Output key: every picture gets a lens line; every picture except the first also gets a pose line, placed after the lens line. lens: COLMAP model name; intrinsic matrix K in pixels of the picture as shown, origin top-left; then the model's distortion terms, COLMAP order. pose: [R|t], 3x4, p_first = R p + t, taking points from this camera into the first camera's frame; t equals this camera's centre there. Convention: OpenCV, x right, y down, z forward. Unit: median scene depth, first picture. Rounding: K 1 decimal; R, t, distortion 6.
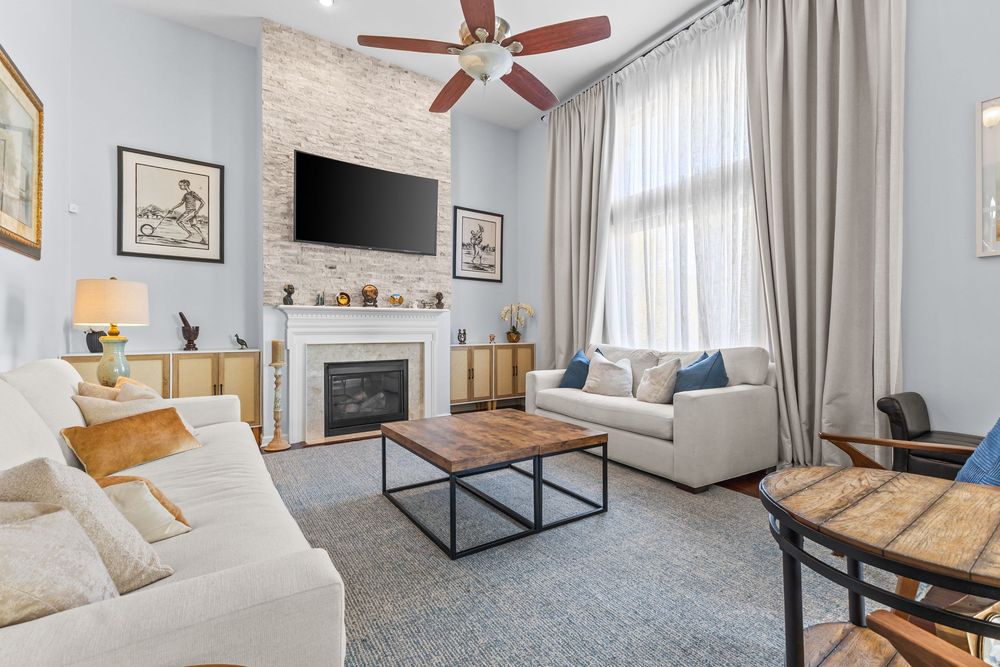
lens RADIAL K [[437.0, 0, 501.4], [0, 437.0, 329.8], [0, 0, 1]] dist [0.009723, -0.000075]
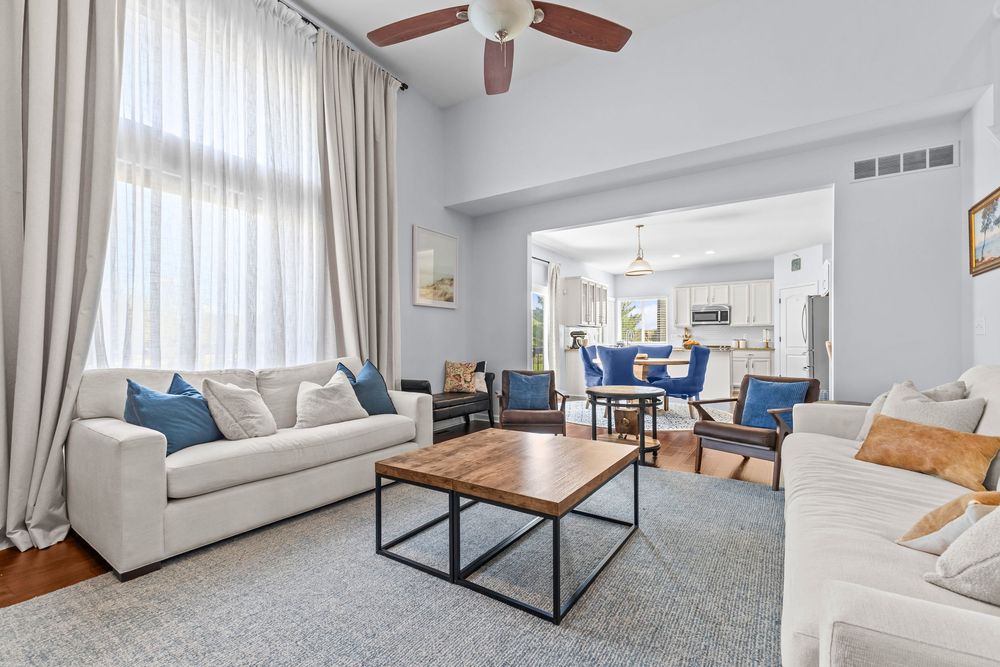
lens RADIAL K [[430.9, 0, 500.5], [0, 430.9, 330.8], [0, 0, 1]] dist [0.023046, -0.008821]
pose [[-0.378671, 0.022528, 0.925257, -0.482706], [0.000110, 0.999705, -0.024295, -0.000332], [-0.925531, -0.009099, -0.378562, 0.796340]]
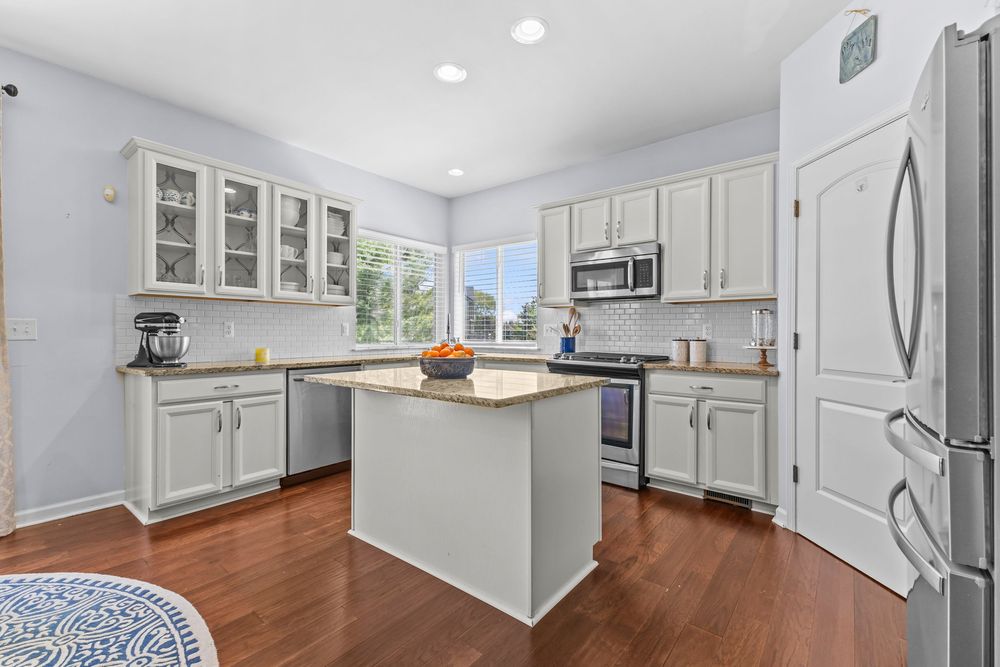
lens RADIAL K [[437.0, 0, 501.4], [0, 437.0, 329.8], [0, 0, 1]] dist [0.009723, -0.000075]
pose [[-0.285997, 0.005713, 0.958213, 0.417503], [-0.002697, 0.999973, -0.006766, -0.021278], [-0.958227, -0.004519, -0.285974, -0.584726]]
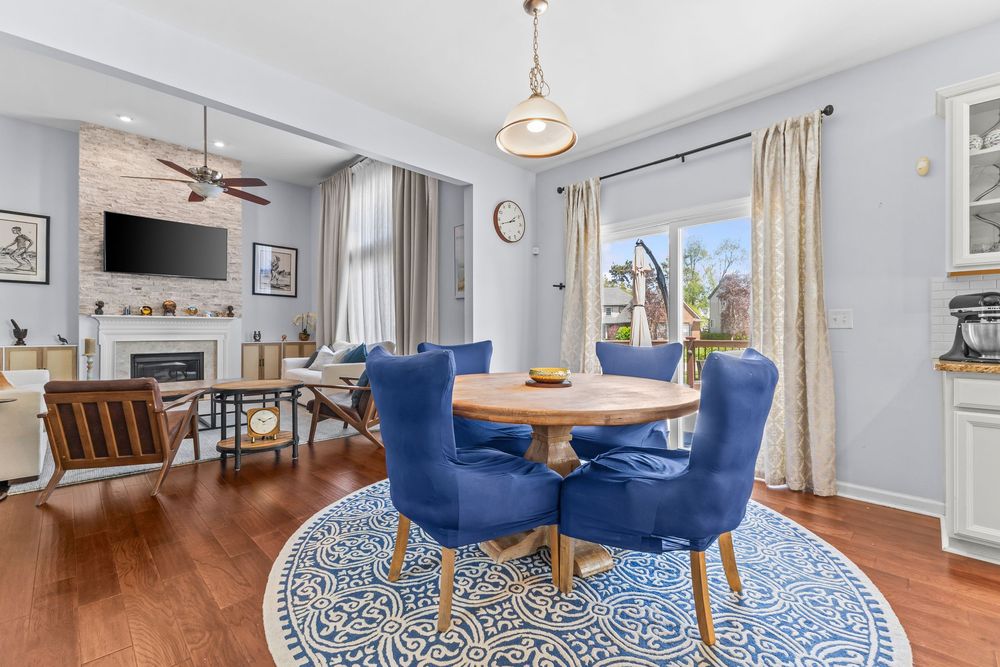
lens RADIAL K [[430.9, 0, 500.5], [0, 430.9, 330.8], [0, 0, 1]] dist [0.023046, -0.008821]
pose [[0.982109, 0.002745, 0.188294, 0.551680], [-0.002531, 0.999996, -0.001376, -0.003366], [-0.188297, 0.000875, 0.982112, -0.685473]]
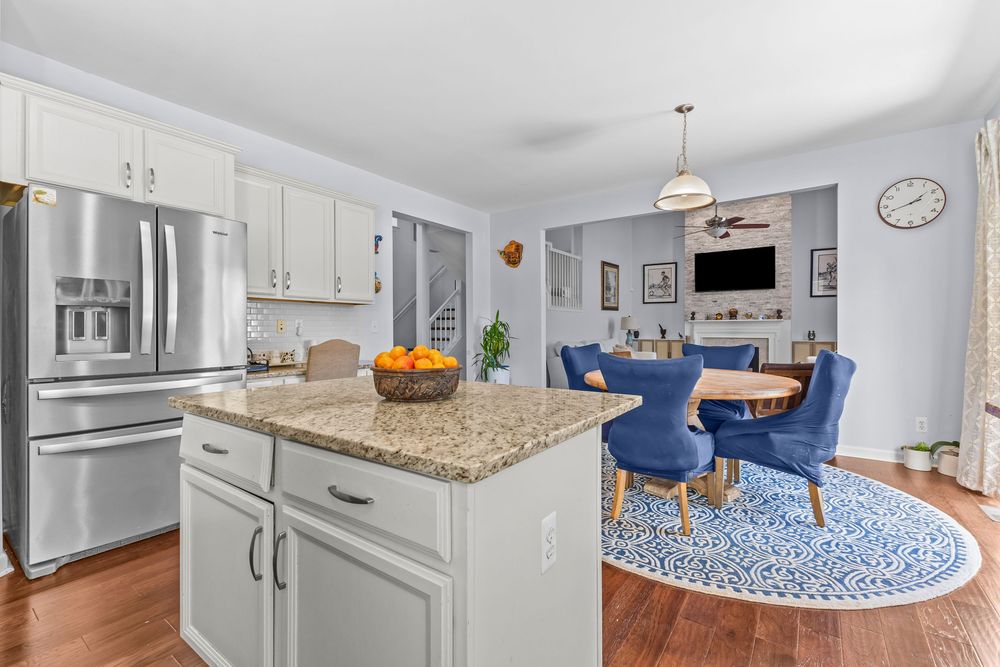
lens RADIAL K [[437.0, 0, 501.4], [0, 437.0, 329.8], [0, 0, 1]] dist [0.009723, -0.000075]
pose [[0.344612, 0.006300, -0.938724, 1.303252], [0.001329, 0.999973, 0.007199, -0.023094], [0.938744, -0.003729, 0.344594, -0.733071]]
